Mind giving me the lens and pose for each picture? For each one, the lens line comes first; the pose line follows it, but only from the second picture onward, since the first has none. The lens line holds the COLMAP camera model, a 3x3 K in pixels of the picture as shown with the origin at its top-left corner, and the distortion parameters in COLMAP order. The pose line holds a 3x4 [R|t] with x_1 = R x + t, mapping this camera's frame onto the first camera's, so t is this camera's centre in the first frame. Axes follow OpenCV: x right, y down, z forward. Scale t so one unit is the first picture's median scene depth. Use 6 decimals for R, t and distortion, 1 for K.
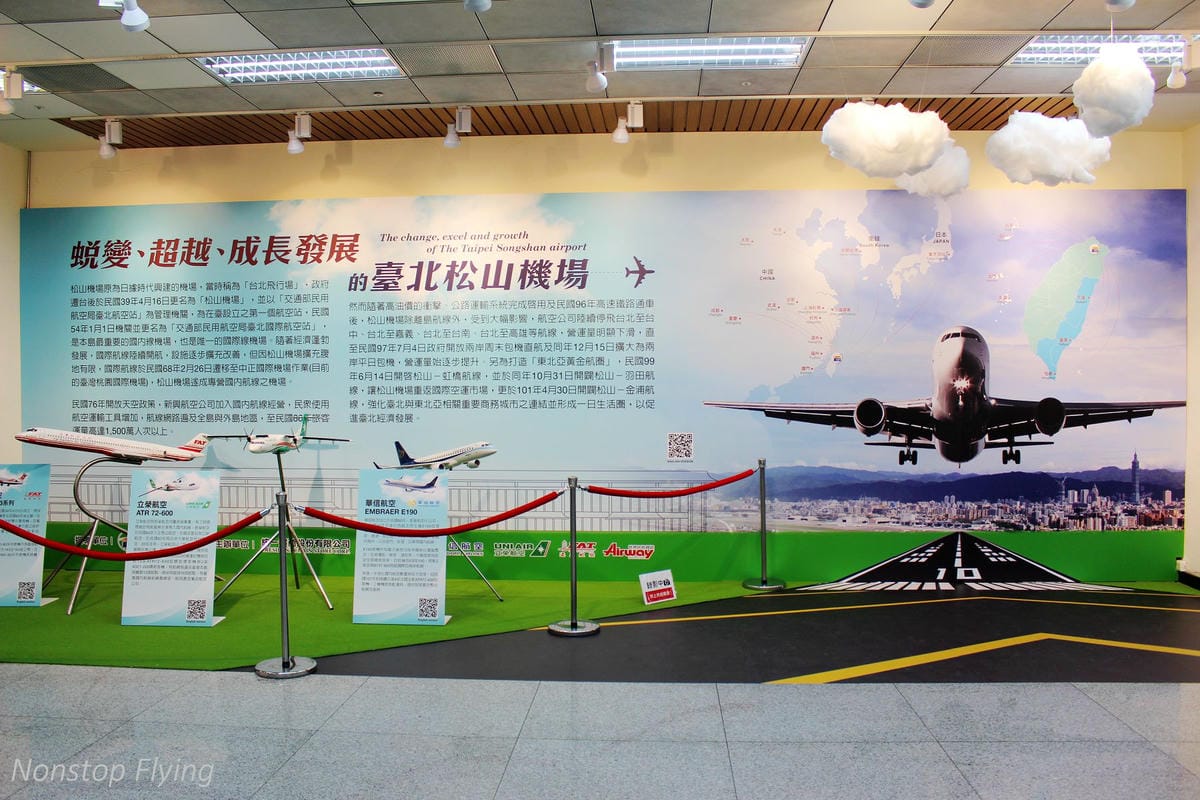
lens RADIAL K [[985.4, 0, 598.6], [0, 985.4, 398.0], [0, 0, 1]] dist [-0.013636, -0.002485]
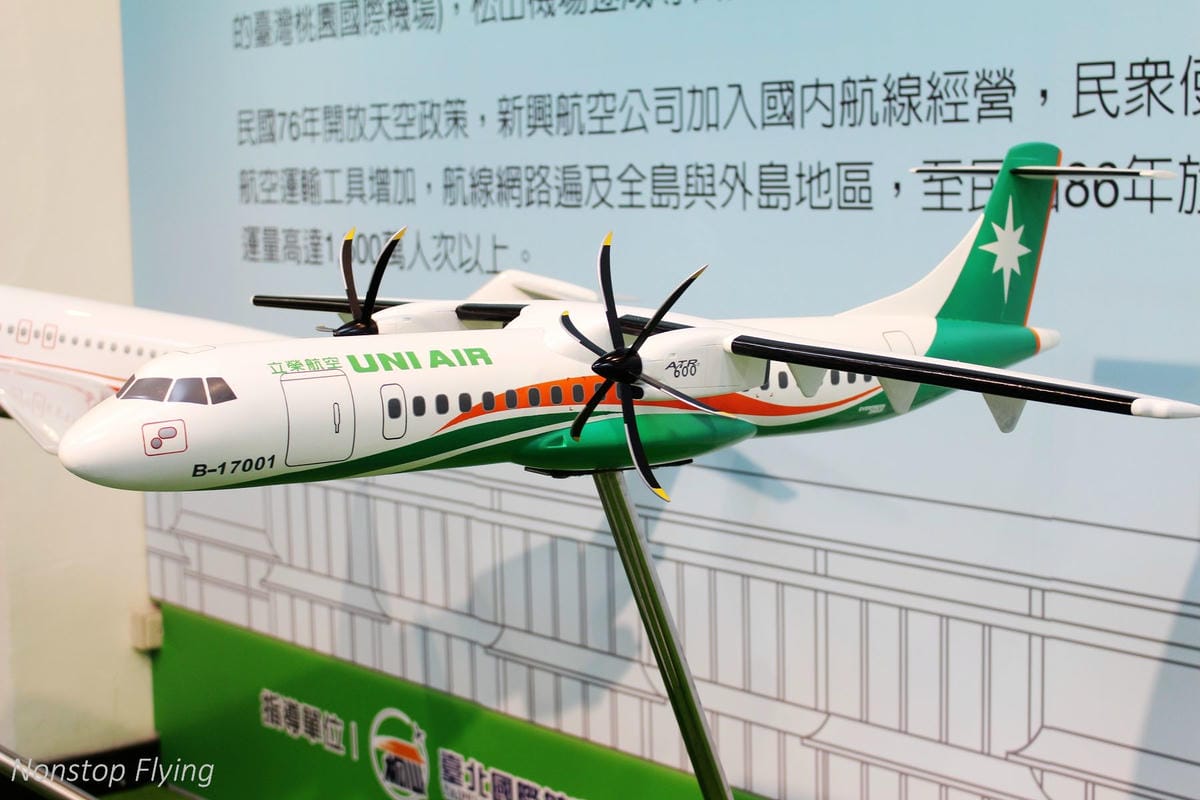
lens RADIAL K [[1984.2, 0, 599.3], [0, 1984.2, 400.7], [0, 0, 1]] dist [-0.014916, 0.000000]
pose [[0.705952, 0.072913, -0.704496, -0.145893], [0.005557, 0.994086, 0.108453, 0.019970], [0.708237, -0.080477, 0.701372, 0.736433]]
